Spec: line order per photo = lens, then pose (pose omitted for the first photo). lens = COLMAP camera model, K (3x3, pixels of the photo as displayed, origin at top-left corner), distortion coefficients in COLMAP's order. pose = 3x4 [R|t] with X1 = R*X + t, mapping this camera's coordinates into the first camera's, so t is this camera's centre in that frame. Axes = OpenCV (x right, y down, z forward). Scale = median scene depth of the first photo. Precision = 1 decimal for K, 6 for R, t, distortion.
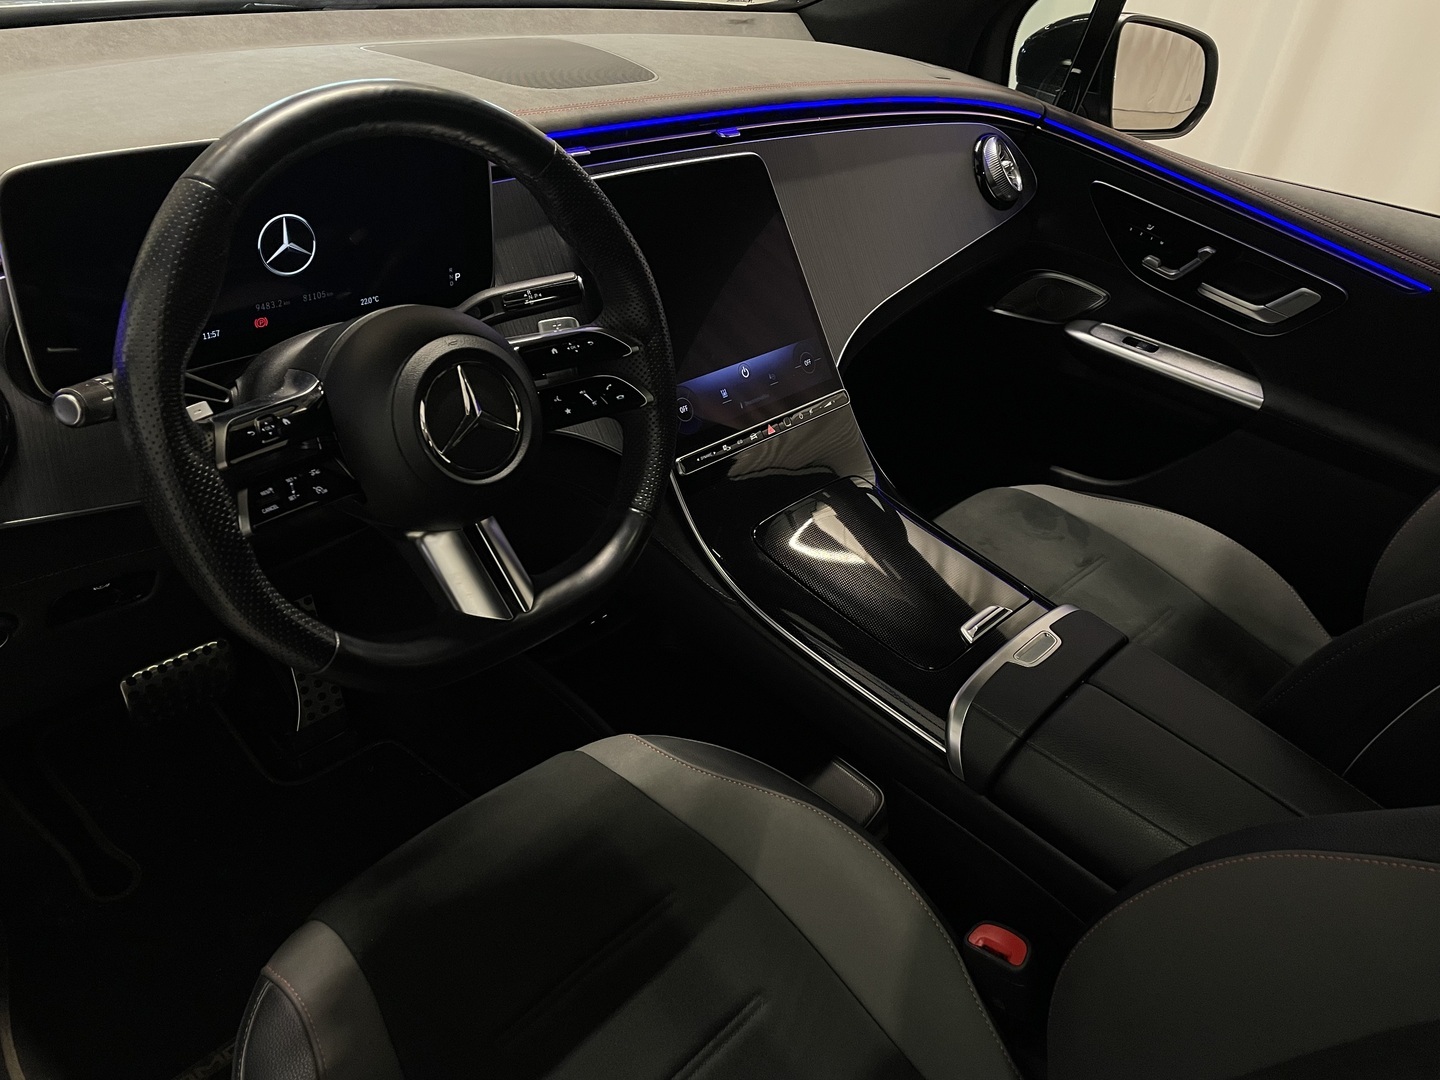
lens RADIAL K [[1099.0, 0, 720.0], [0, 1099.0, 540.0], [0, 0, 1]] dist [-0.001844, -0.000146]
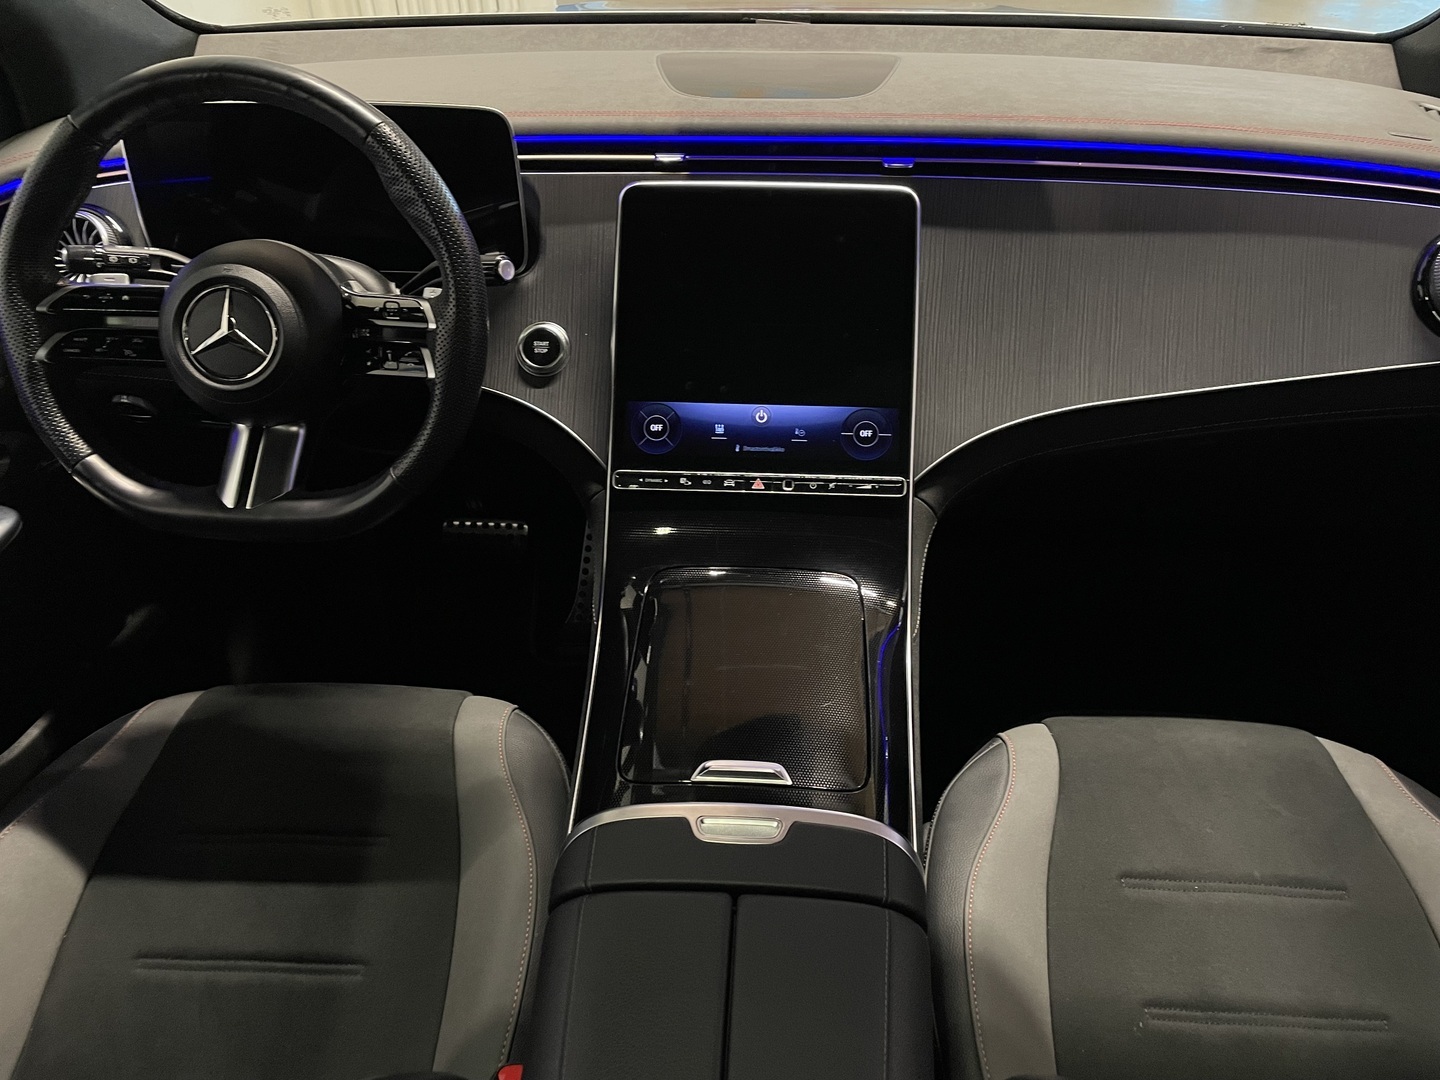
lens RADIAL K [[1093.2, 0, 720.1], [0, 1093.2, 509.2], [0, 0, 1]] dist [0.053943, -0.100383]
pose [[0.613993, 0.328691, -0.717617, 0.691447], [-0.361294, 0.925367, 0.114724, -0.176981], [0.701768, 0.188831, 0.686924, 0.376249]]
